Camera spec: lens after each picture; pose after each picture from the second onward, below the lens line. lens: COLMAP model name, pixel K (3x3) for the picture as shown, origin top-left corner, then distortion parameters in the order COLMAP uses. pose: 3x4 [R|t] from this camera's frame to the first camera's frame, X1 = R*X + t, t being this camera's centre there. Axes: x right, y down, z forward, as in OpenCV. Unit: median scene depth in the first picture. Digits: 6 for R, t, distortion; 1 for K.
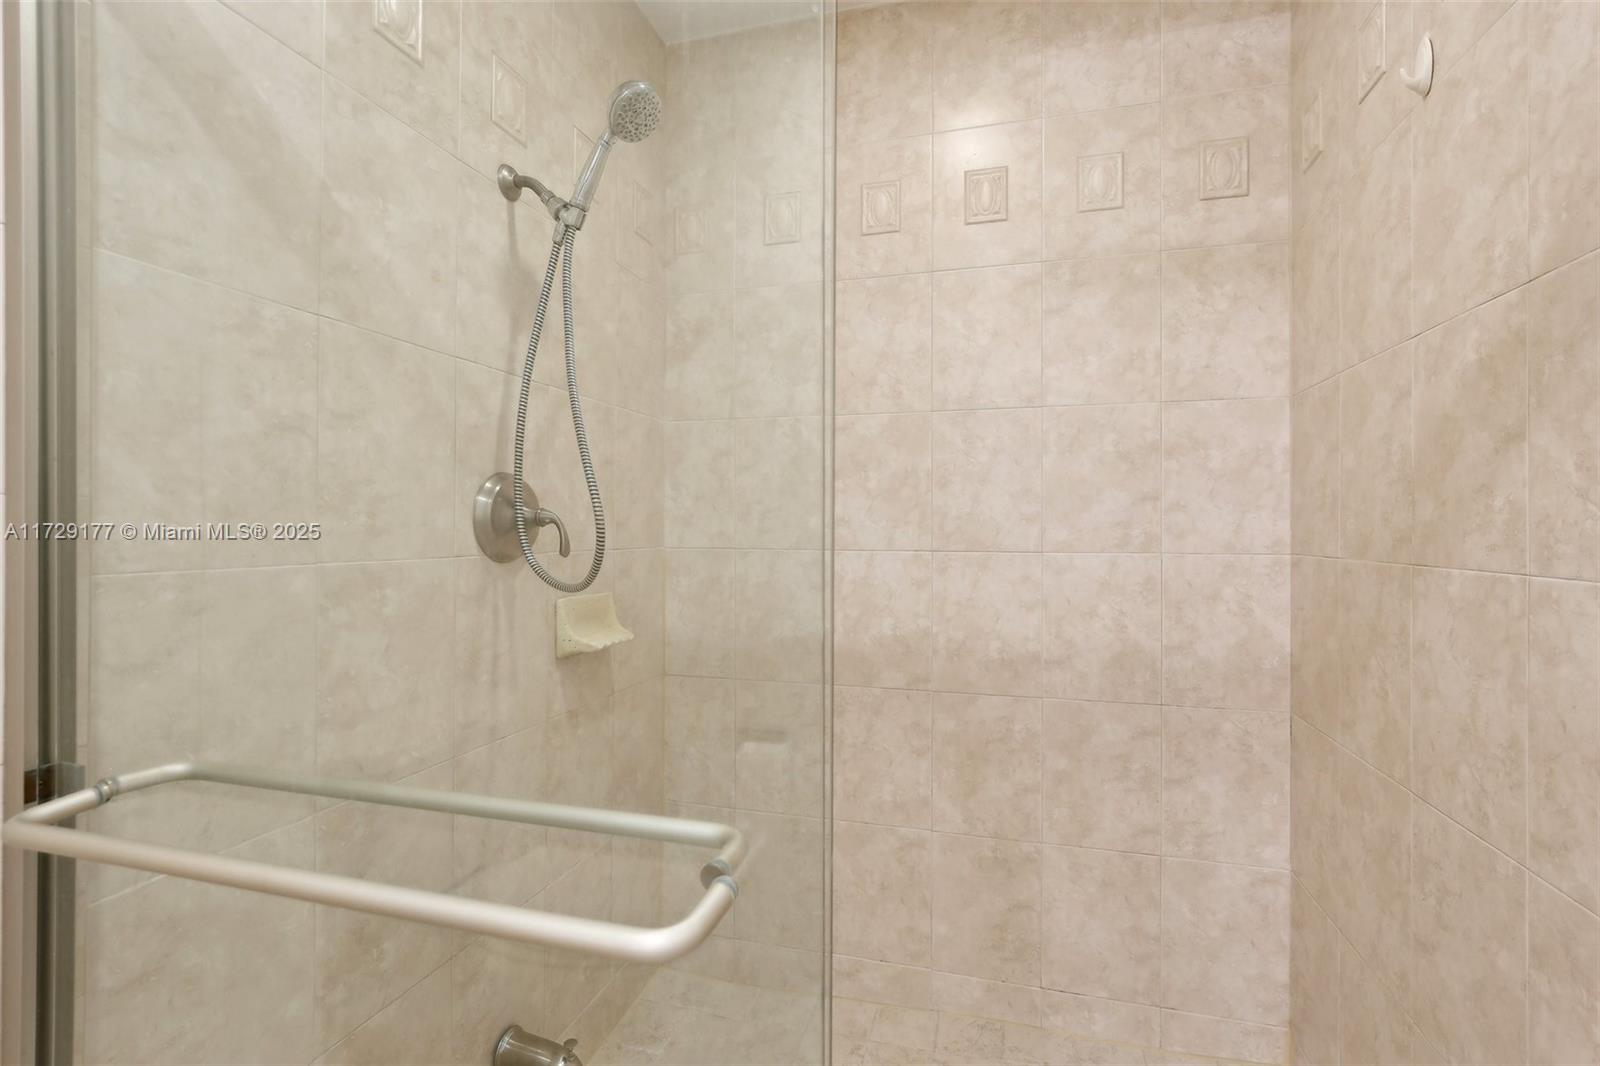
lens RADIAL K [[754.0, 0, 795.3], [0, 754.0, 535.7], [0, 0, 1]] dist [-0.025101, 0.005467]
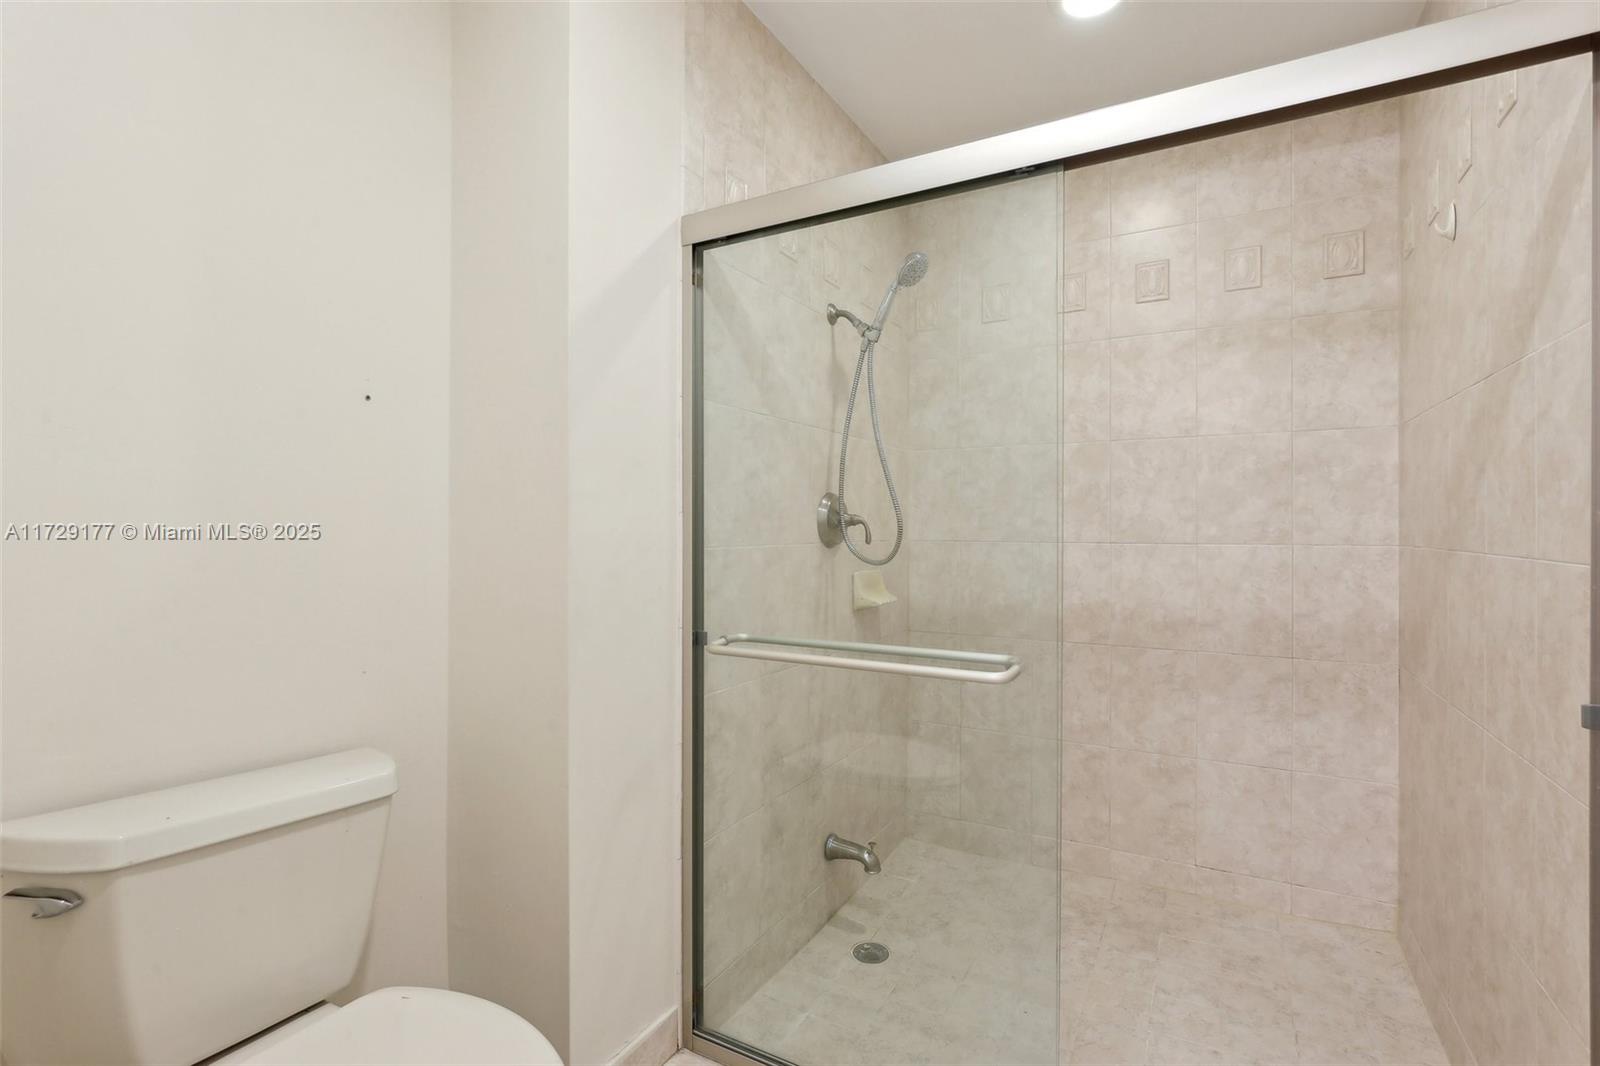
lens RADIAL K [[754.0, 0, 789.9], [0, 754.0, 531.6], [0, 0, 1]] dist [-0.025101, 0.005467]
pose [[0.973177, -0.000154, -0.230058, -0.079111], [-0.000451, 0.999997, -0.002579, 0.004024], [0.230058, 0.002613, 0.973173, -0.507118]]
